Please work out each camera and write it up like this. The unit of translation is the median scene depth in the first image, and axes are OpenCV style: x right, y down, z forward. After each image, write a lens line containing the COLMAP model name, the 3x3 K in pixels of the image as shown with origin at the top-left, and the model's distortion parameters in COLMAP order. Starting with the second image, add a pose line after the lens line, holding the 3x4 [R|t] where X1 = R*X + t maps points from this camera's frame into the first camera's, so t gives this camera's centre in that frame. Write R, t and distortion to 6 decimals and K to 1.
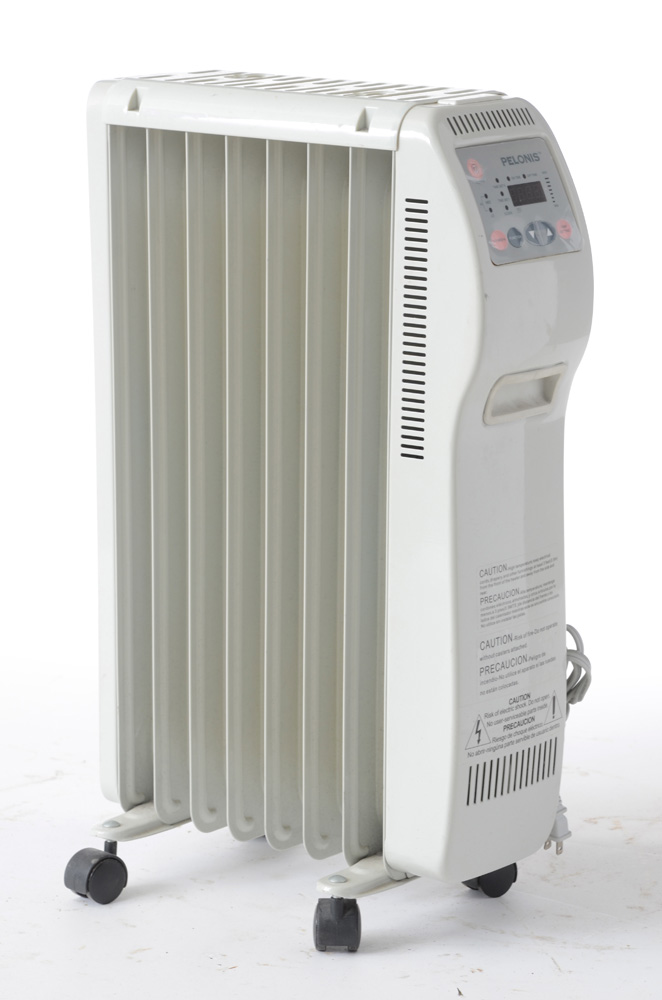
lens RADIAL K [[3811.7, 0, 329.4], [0, 3811.7, 510.8], [0, 0, 1]] dist [1.189195, 0.000000]
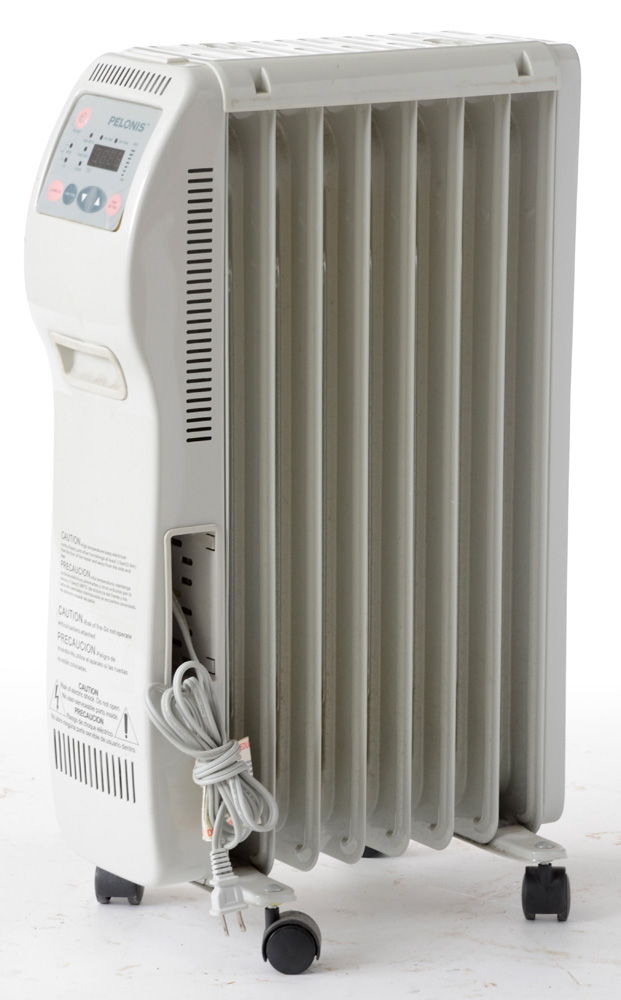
lens RADIAL K [[4478.4, 0, 312.0], [0, 4478.4, 496.7], [0, 0, 1]] dist [1.385637, 0.000000]
pose [[-0.331756, 0.172216, -0.927513, 1.050195], [-0.197916, 0.948608, 0.246925, -0.280265], [0.922370, 0.265489, -0.280622, 1.347327]]
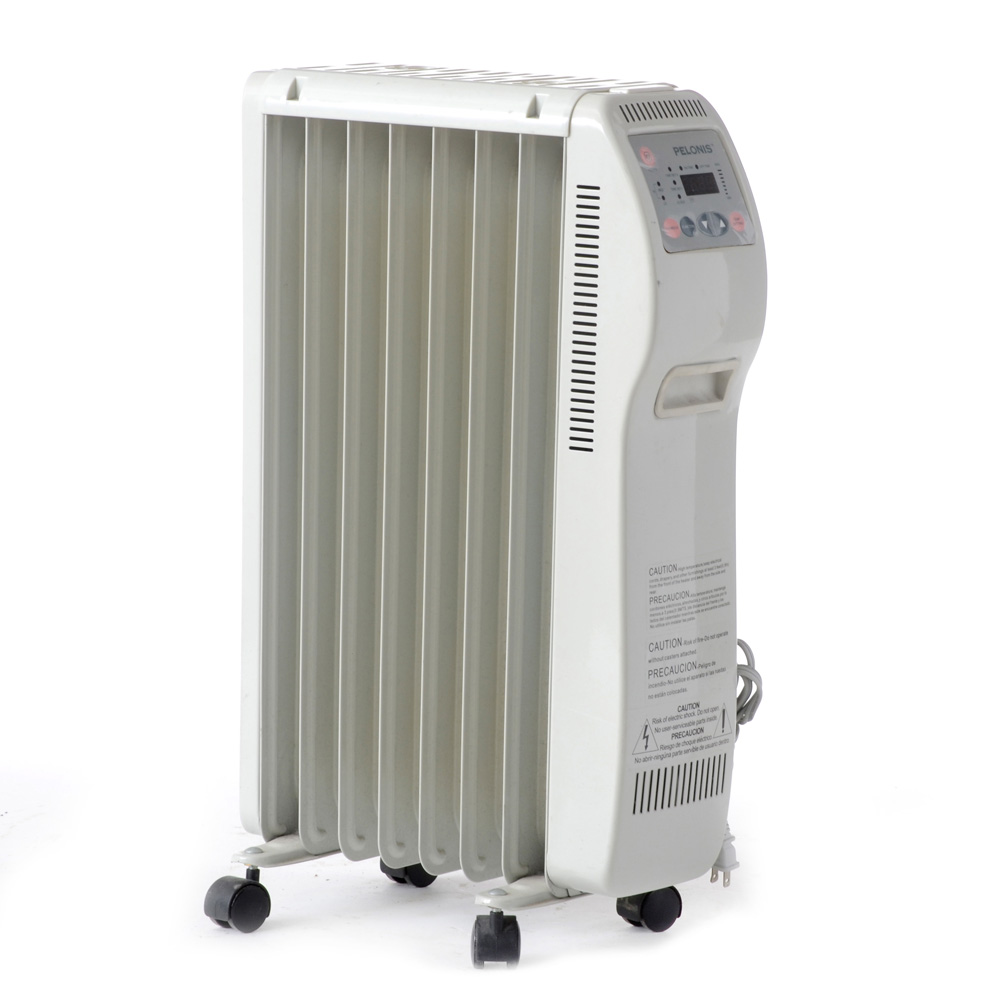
lens RADIAL K [[6260.3, 0, 505.2], [0, 6260.3, 496.1], [0, 0, 1]] dist [0.847738, 0.000000]
pose [[0.999545, 0.010946, 0.028121, -0.041196], [-0.009059, 0.997752, -0.066392, 0.100992], [-0.028785, 0.066107, 0.997397, -0.572442]]
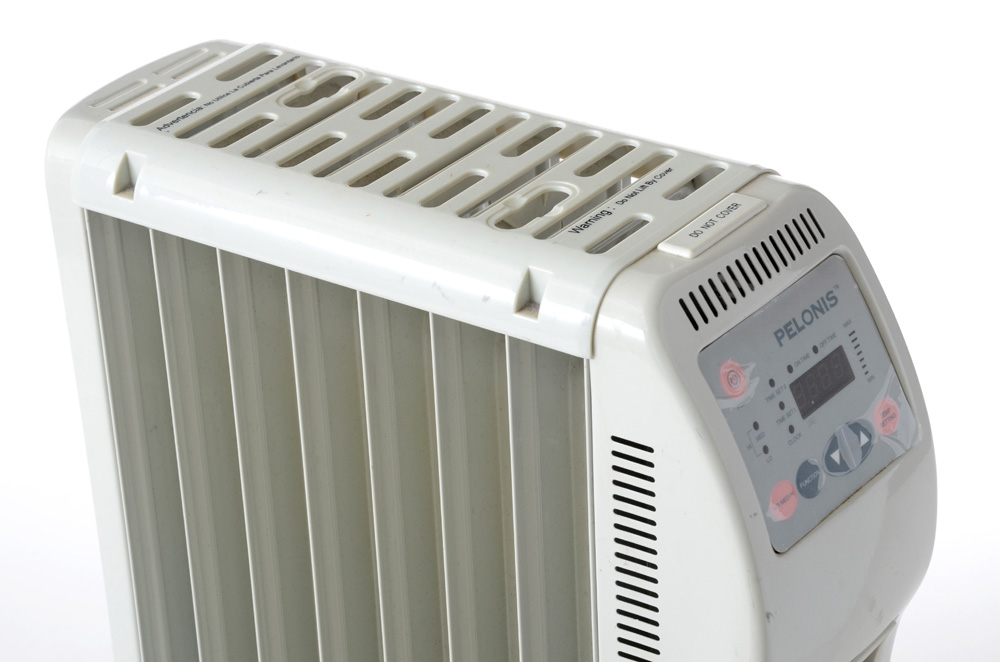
lens RADIAL K [[2979.2, 0, 494.2], [0, 2979.2, 334.0], [0, 0, 1]] dist [0.864011, 0.000000]
pose [[0.998136, -0.060995, 0.002019, 0.002683], [0.057880, 0.956611, 0.285562, -0.213015], [-0.019350, -0.284913, 0.958358, 0.566186]]
